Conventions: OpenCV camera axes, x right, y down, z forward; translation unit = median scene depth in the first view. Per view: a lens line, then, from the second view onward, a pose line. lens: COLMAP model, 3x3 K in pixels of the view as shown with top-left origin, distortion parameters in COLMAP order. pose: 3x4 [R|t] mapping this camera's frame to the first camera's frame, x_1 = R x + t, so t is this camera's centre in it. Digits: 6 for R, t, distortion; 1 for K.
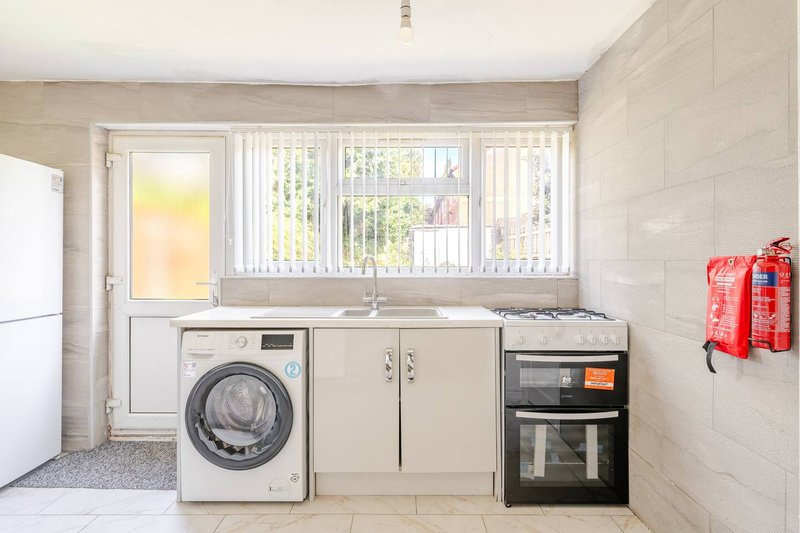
lens RADIAL K [[449.3, 0, 401.3], [0, 449.3, 258.3], [0, 0, 1]] dist [0.000595, -0.000544]
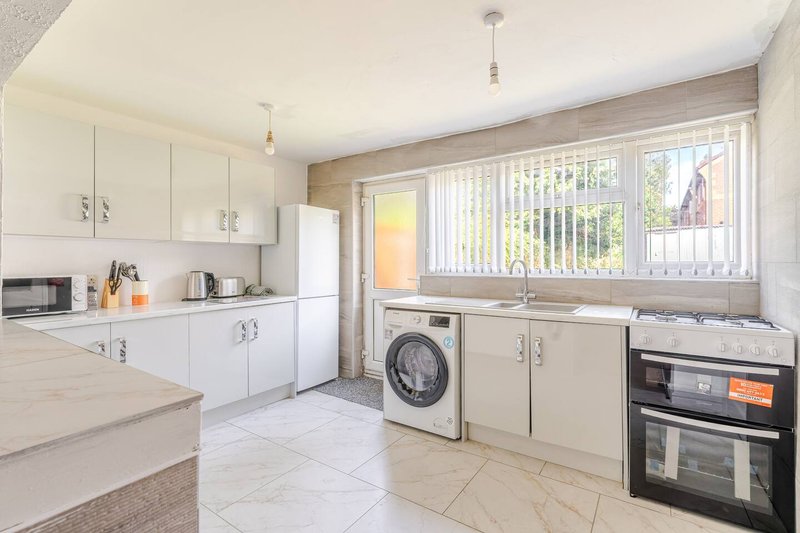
lens RADIAL K [[368.6, 0, 400.2], [0, 368.6, 259.8], [0, 0, 1]] dist [-0.003324, -0.000529]
pose [[0.825210, -0.007691, -0.564773, 0.219196], [0.005124, 0.999968, -0.006130, -0.000470], [0.564802, 0.002164, 0.825224, -0.016587]]
